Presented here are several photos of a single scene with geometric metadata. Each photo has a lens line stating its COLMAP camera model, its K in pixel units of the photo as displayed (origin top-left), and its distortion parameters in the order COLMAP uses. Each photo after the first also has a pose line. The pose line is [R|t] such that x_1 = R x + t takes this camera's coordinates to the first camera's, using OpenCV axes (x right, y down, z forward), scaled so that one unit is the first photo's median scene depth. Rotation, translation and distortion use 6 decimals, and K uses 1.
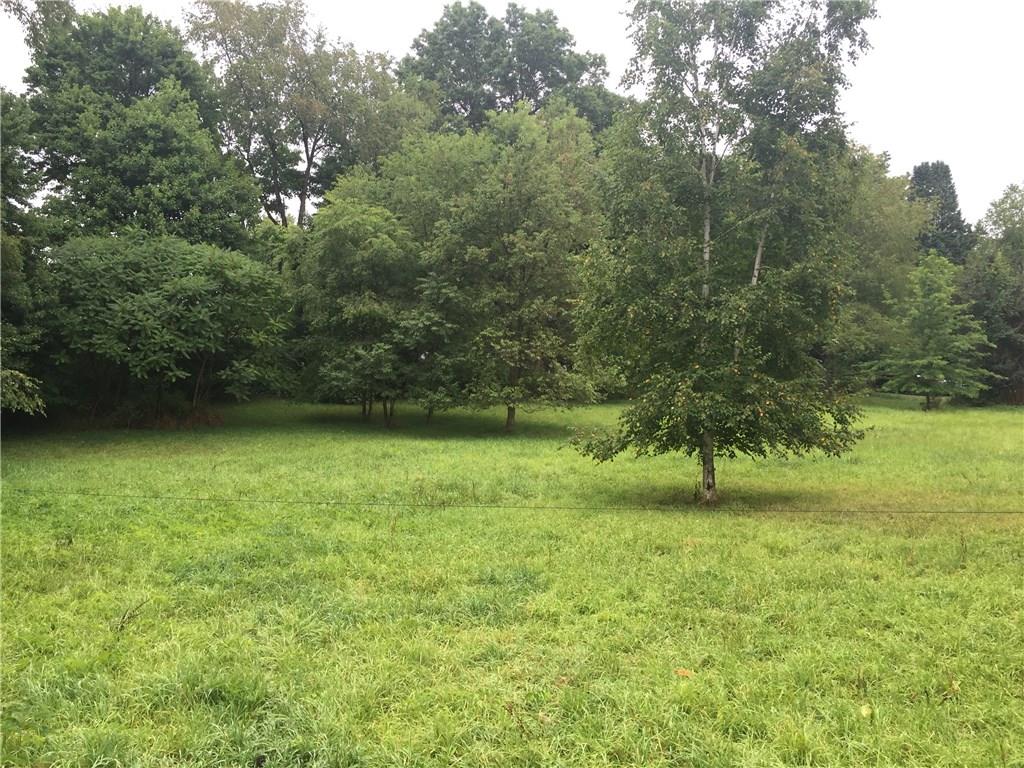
lens RADIAL K [[869.6, 0, 511.5], [0, 869.6, 383.3], [0, 0, 1]] dist [-0.006093, -0.002997]
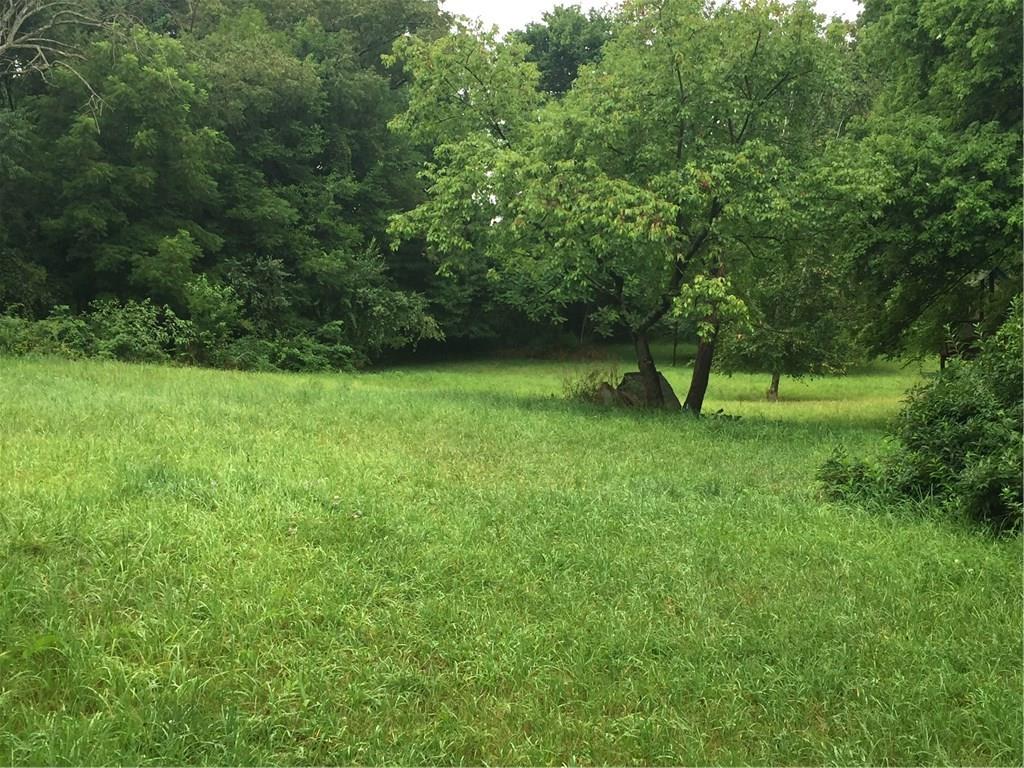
lens RADIAL K [[1282.6, 0, 512.1], [0, 1282.6, 384.0], [0, 0, 1]] dist [0.002163, 0.000000]
pose [[0.844807, 0.039339, -0.533623, 0.671340], [-0.016639, 0.998743, 0.047287, -0.002297], [0.534812, -0.031070, 0.844400, -0.801237]]
